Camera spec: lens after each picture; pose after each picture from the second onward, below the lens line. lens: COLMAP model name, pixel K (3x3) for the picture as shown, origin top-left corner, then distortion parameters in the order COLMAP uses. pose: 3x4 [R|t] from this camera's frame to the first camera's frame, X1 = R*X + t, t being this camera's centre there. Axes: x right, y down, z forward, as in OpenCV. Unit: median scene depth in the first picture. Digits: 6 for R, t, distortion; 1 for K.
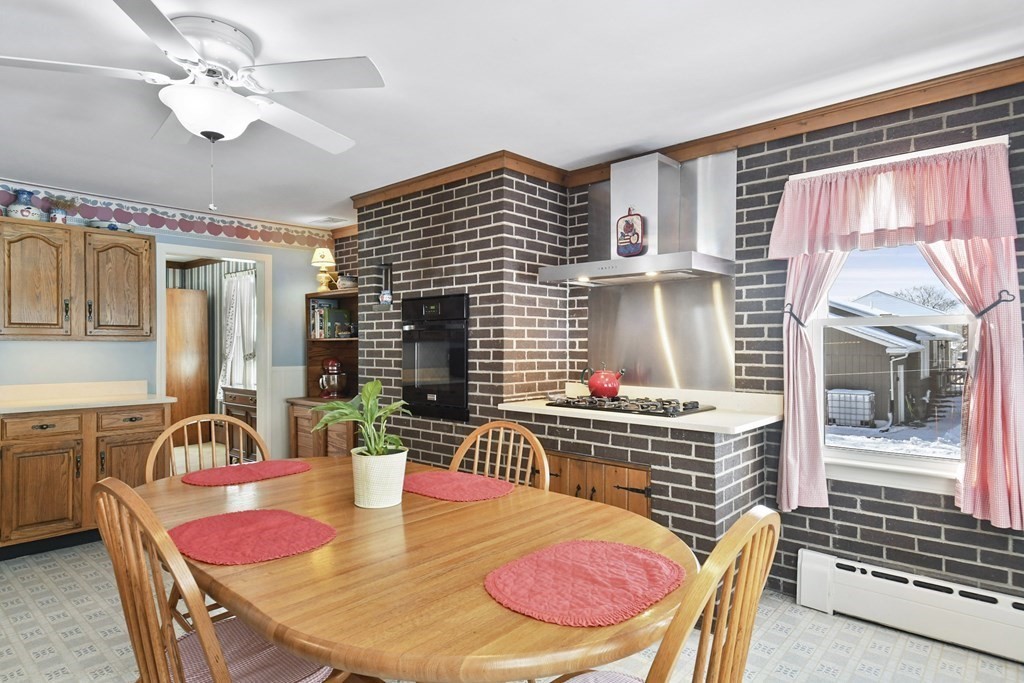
lens RADIAL K [[571.9, 0, 512.0], [0, 571.9, 341.5], [0, 0, 1]] dist [0.026860, -0.000542]
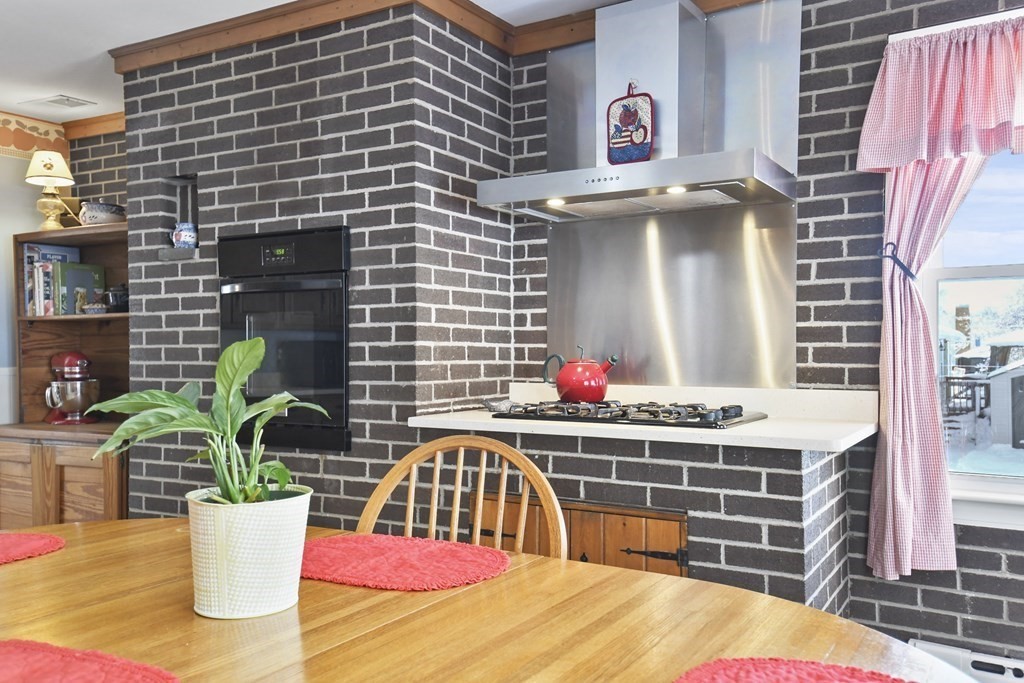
lens RADIAL K [[850.2, 0, 515.7], [0, 850.2, 347.1], [0, 0, 1]] dist [0.102607, -0.007994]
pose [[0.981655, -0.004110, 0.190623, -0.077075], [0.003652, 0.999990, 0.002751, 0.035232], [-0.190633, -0.002004, 0.981659, 0.135036]]
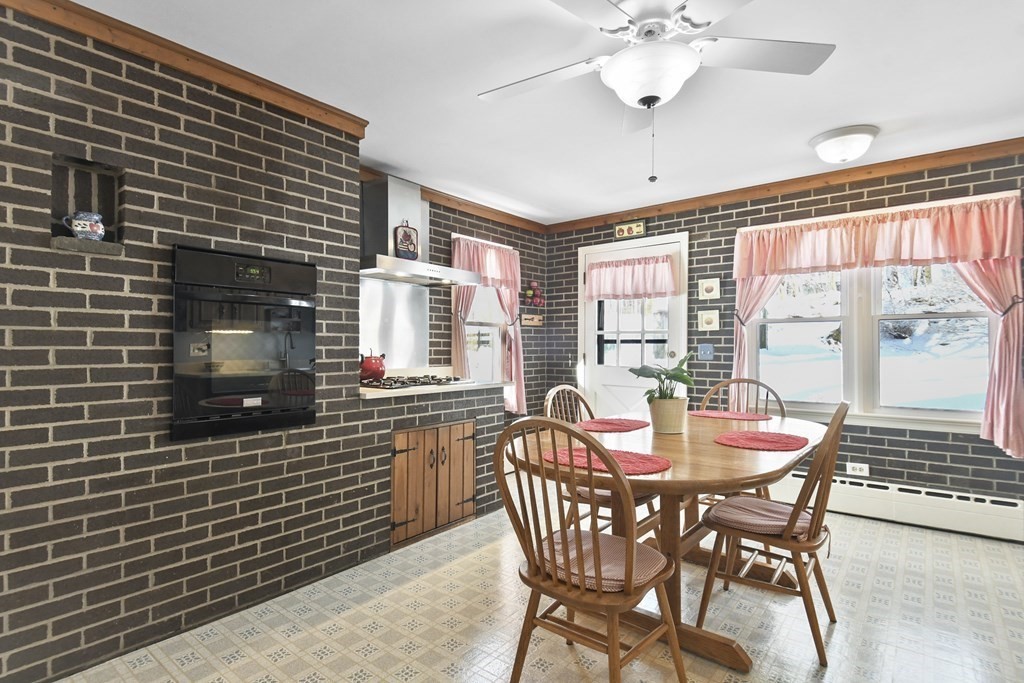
lens RADIAL K [[506.9, 0, 512.0], [0, 506.9, 341.5], [0, 0, 1]] dist [0.000423, -0.000454]
pose [[-0.054615, 0.011074, 0.998446, -0.815446], [-0.005659, 0.999919, -0.011400, 0.032128], [-0.998491, -0.006273, -0.054548, 0.773340]]
